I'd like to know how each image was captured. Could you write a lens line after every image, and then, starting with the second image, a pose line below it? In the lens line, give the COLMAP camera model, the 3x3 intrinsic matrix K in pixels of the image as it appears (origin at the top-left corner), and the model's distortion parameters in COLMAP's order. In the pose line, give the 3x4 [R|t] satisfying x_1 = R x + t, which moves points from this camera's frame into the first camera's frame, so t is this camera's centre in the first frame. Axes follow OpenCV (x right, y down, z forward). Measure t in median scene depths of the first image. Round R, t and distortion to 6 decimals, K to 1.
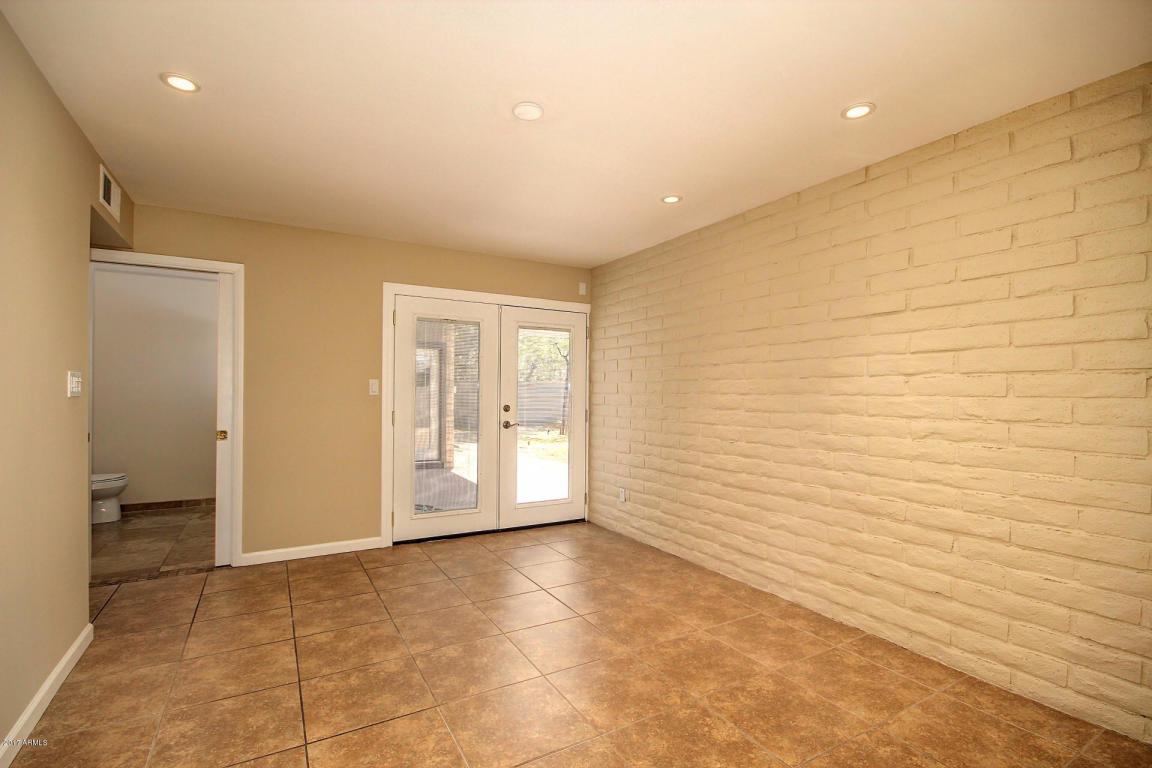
lens RADIAL K [[522.5, 0, 580.2], [0, 522.5, 382.9], [0, 0, 1]] dist [-0.008492, -0.002152]
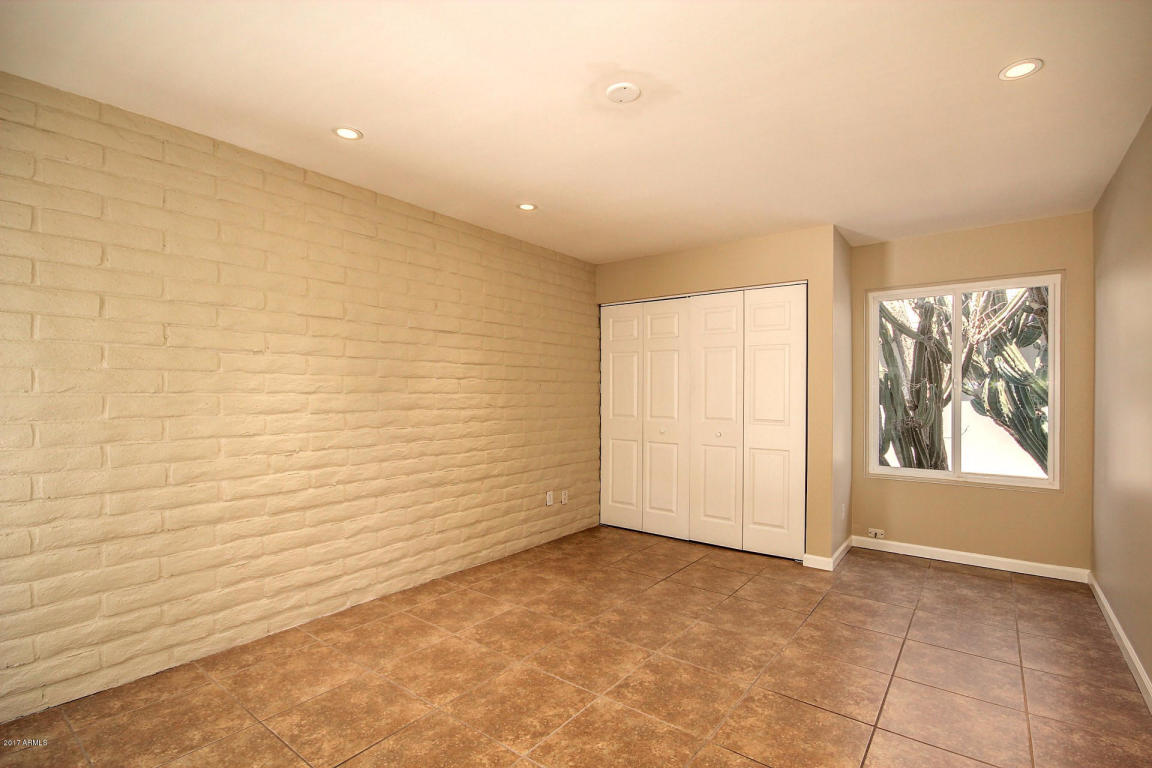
lens RADIAL K [[522.5, 0, 579.0], [0, 522.5, 383.3], [0, 0, 1]] dist [-0.008492, -0.002152]
pose [[-0.367510, 0.006113, 0.930000, -0.641715], [-0.025704, 0.999530, -0.016727, 0.009789], [-0.929664, -0.030052, -0.367180, 0.962286]]
